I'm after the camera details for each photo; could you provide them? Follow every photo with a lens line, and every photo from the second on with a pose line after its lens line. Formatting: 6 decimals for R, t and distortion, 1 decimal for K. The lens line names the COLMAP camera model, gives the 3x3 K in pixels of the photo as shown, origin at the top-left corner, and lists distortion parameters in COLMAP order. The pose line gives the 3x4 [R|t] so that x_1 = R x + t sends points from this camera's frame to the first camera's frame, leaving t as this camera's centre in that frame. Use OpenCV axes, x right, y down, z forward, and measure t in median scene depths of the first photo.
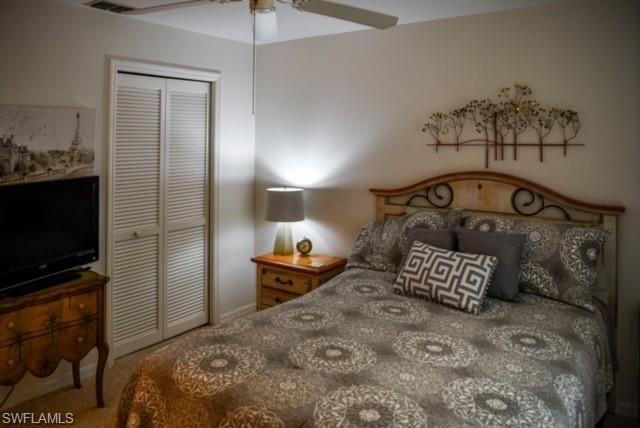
lens RADIAL K [[486.9, 0, 316.9], [0, 486.9, 206.7], [0, 0, 1]] dist [-0.056086, -0.001051]
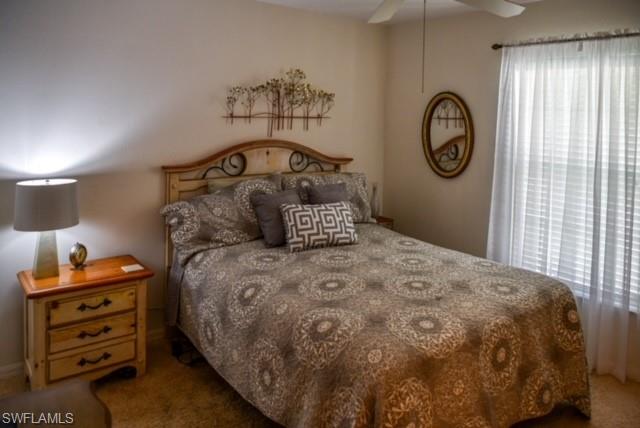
lens RADIAL K [[486.9, 0, 316.9], [0, 486.9, 206.7], [0, 0, 1]] dist [-0.056086, -0.001051]
pose [[0.258531, -0.172781, 0.950425, -0.787951], [0.108602, 0.982835, 0.149131, -0.077603], [-0.959879, 0.064663, 0.272858, 0.579401]]
